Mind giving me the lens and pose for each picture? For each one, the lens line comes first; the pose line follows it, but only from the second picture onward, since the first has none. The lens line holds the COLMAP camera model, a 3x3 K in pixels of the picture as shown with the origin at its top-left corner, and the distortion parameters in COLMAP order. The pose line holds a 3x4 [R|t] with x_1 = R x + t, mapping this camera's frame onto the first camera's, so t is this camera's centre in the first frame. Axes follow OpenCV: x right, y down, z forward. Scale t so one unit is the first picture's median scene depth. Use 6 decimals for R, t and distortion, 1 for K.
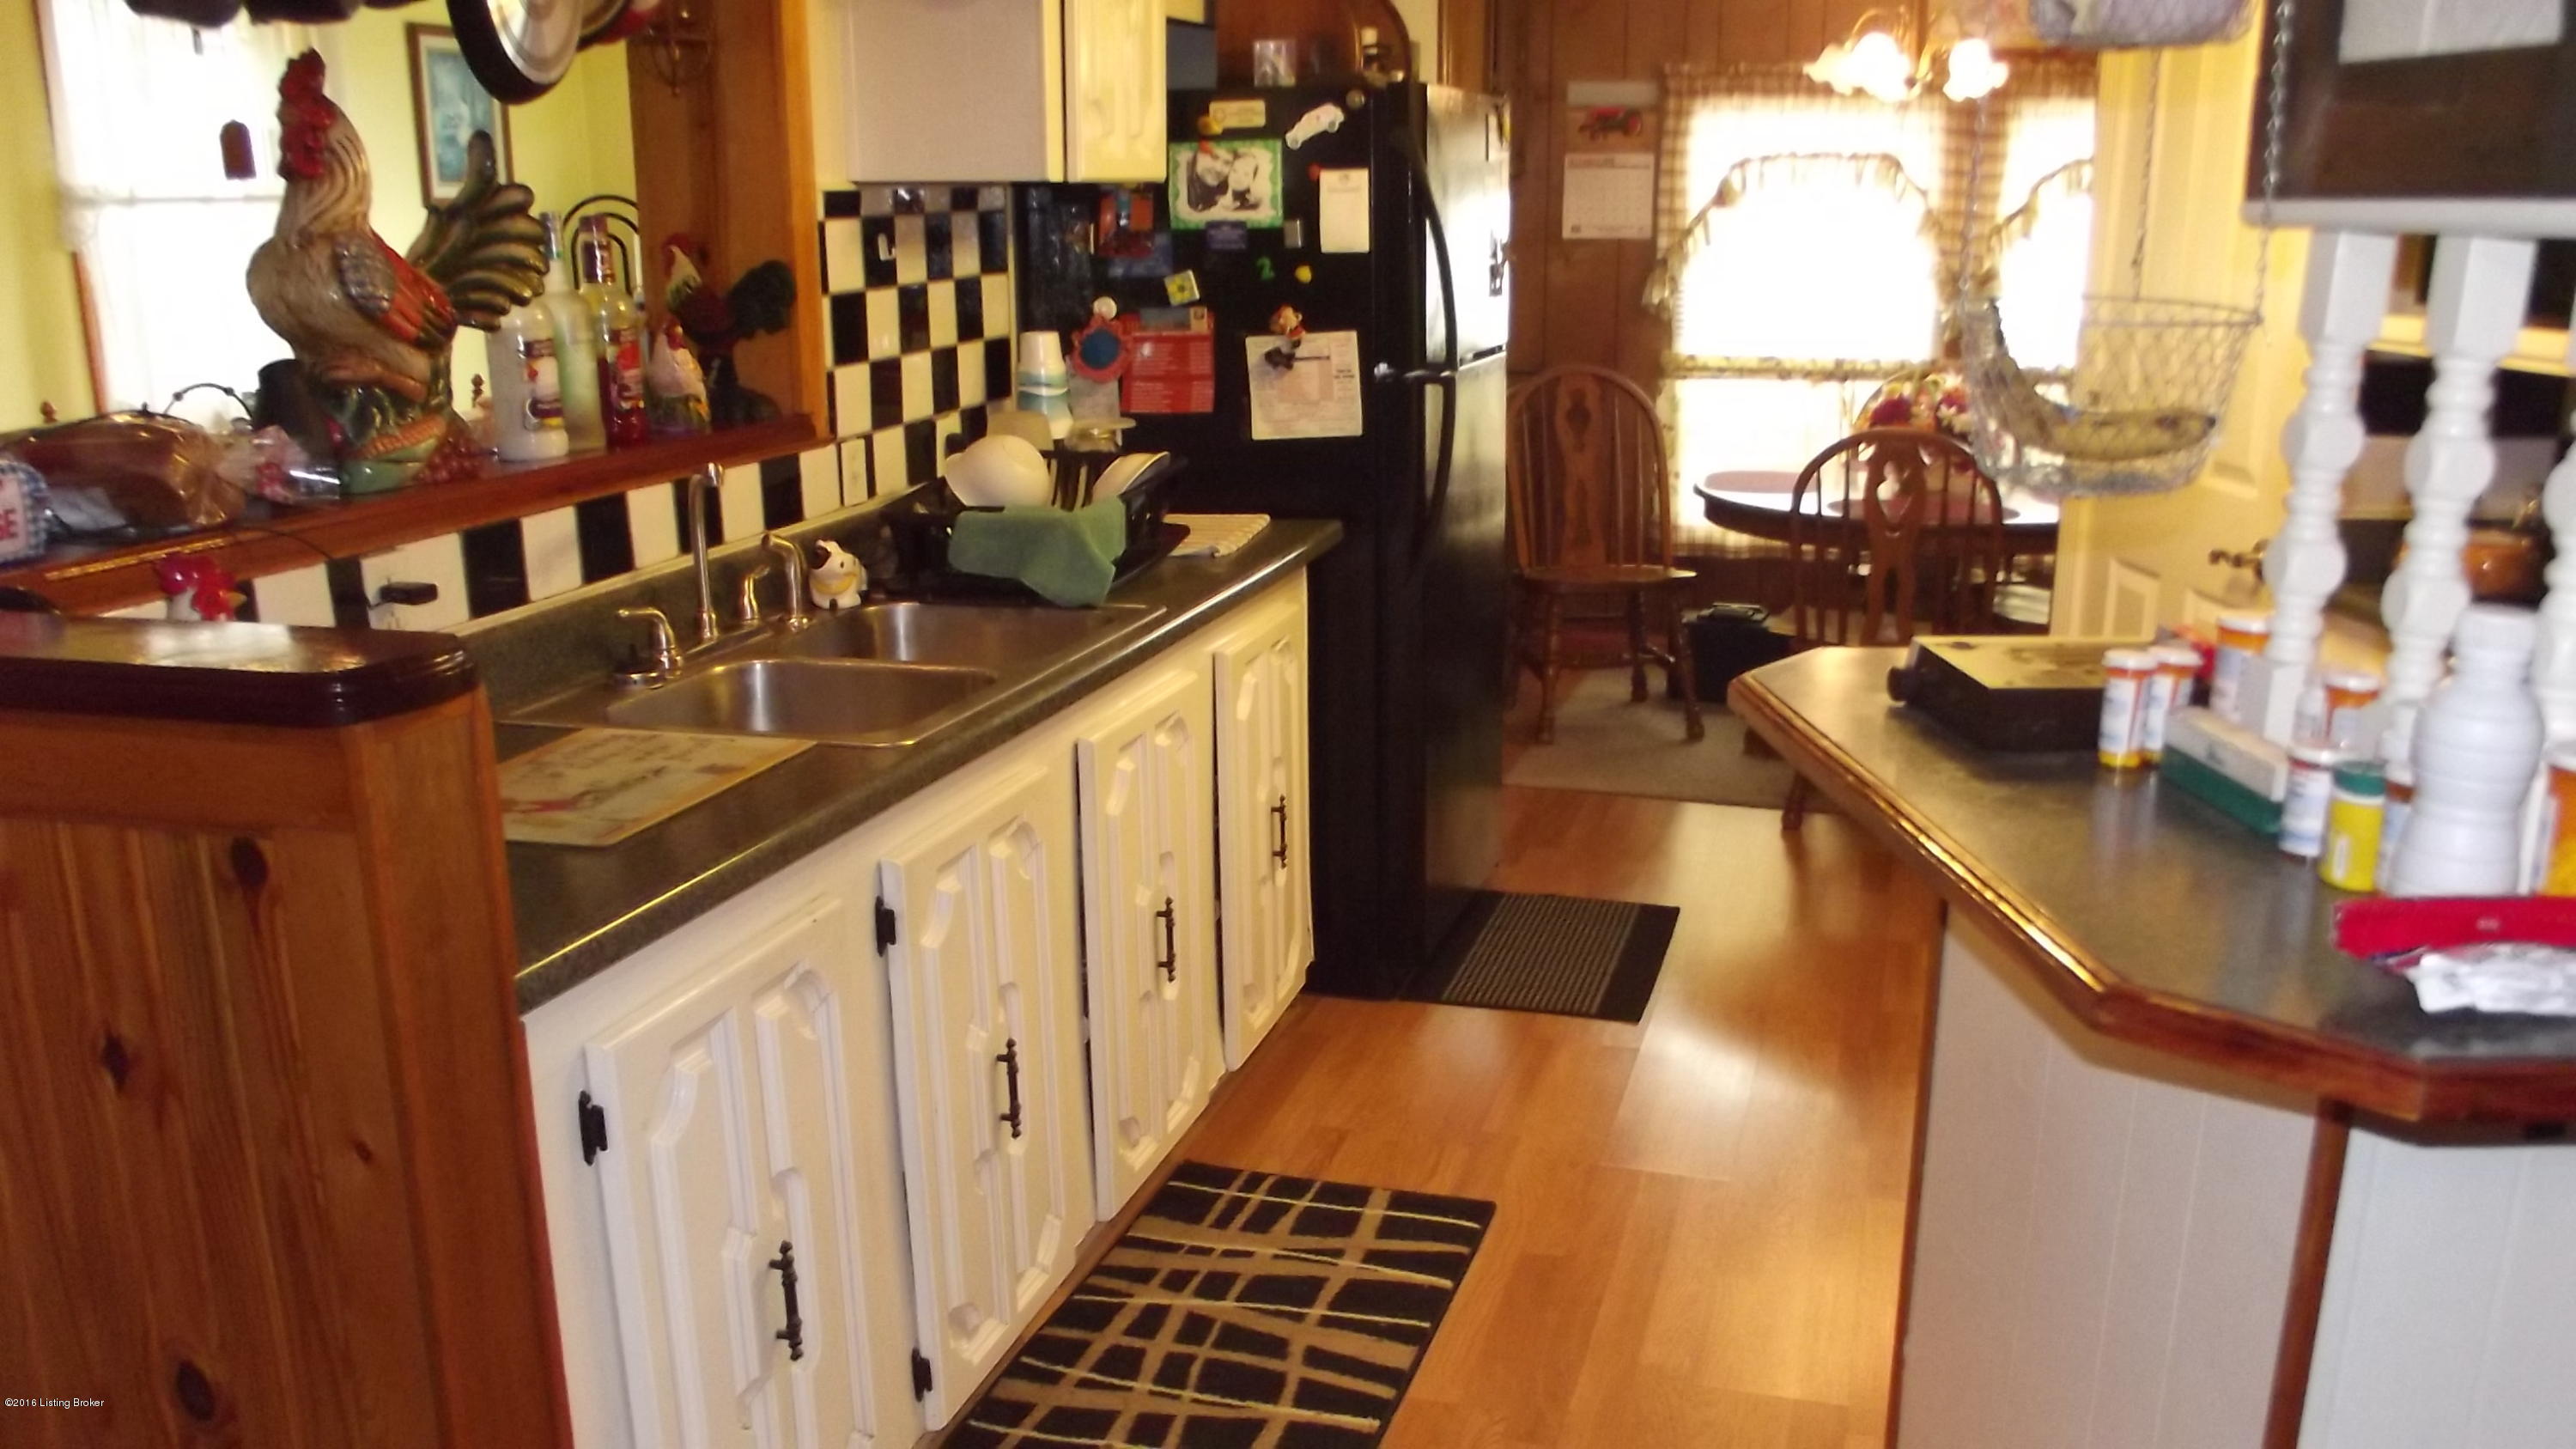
lens RADIAL K [[2084.5, 0, 1299.1], [0, 2084.5, 729.6], [0, 0, 1]] dist [-0.050444, 0.008346]
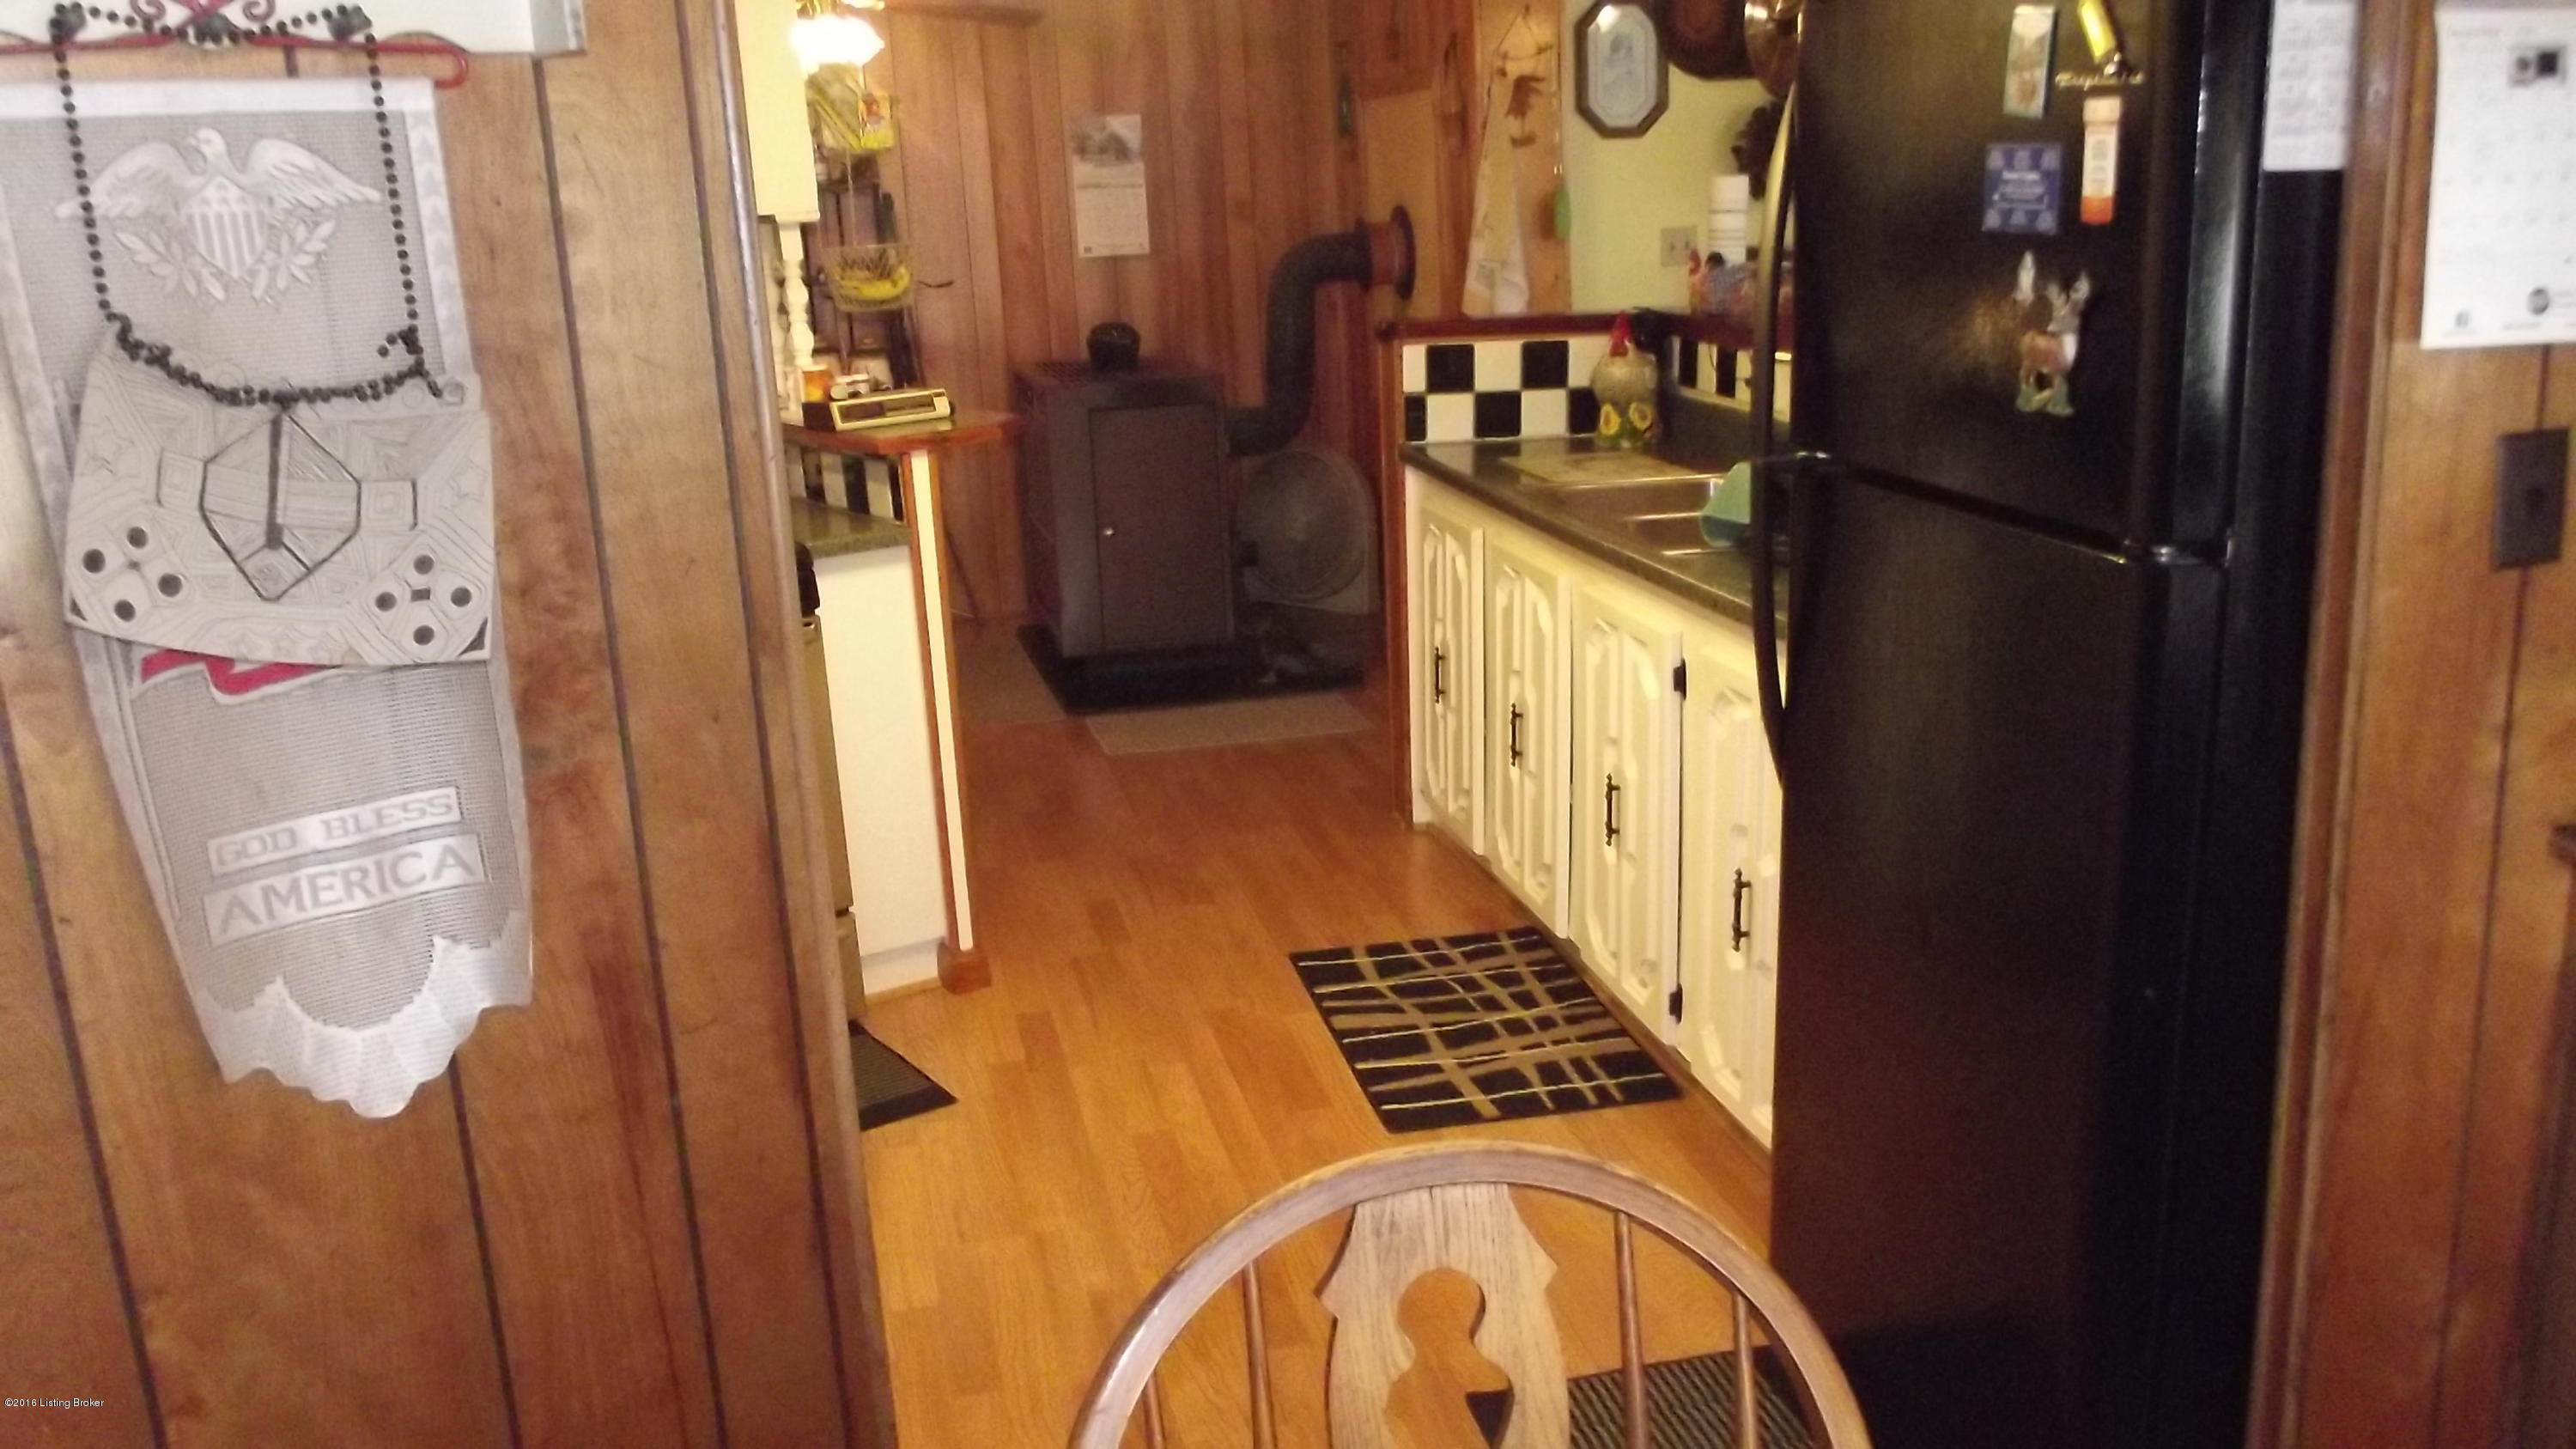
lens RADIAL K [[2084.5, 0, 1293.5], [0, 2084.5, 725.4], [0, 0, 1]] dist [-0.050444, 0.008346]
pose [[-0.868781, 0.176336, -0.462737, 0.637666], [-0.070652, 0.880753, 0.468277, -0.486211], [0.490130, 0.439523, -0.752723, 1.805206]]
